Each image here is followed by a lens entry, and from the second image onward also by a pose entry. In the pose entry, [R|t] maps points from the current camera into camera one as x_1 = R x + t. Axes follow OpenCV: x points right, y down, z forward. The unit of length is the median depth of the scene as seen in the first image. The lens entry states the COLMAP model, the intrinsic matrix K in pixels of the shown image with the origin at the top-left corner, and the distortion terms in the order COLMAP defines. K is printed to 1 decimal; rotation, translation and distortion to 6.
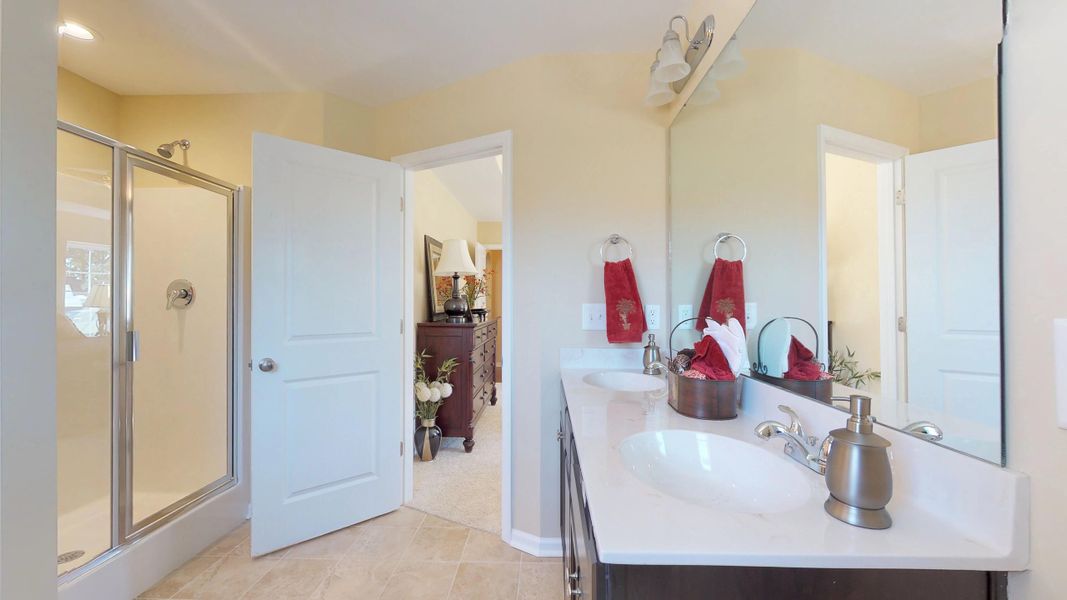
lens RADIAL K [[410.6, 0, 538.5], [0, 410.6, 300.8], [0, 0, 1]] dist [0.001254, -0.000040]
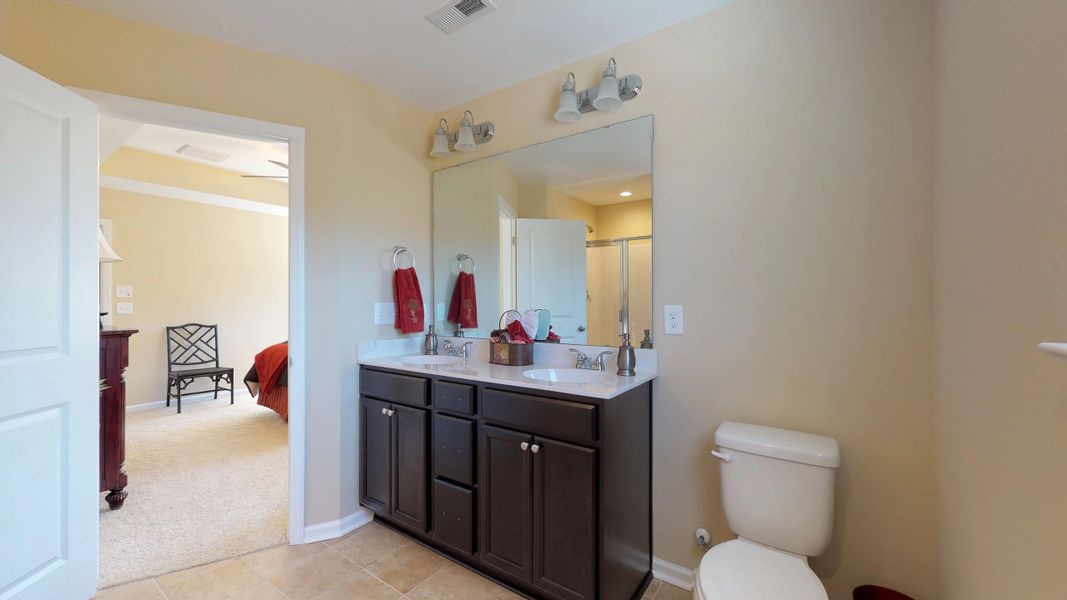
lens RADIAL K [[410.6, 0, 532.7], [0, 410.6, 299.8], [0, 0, 1]] dist [0.001254, -0.000040]
pose [[0.555055, 0.004440, 0.831802, -0.665165], [-0.002654, 0.999990, -0.003567, 0.002012], [-0.831810, -0.000228, 0.555061, -0.021769]]
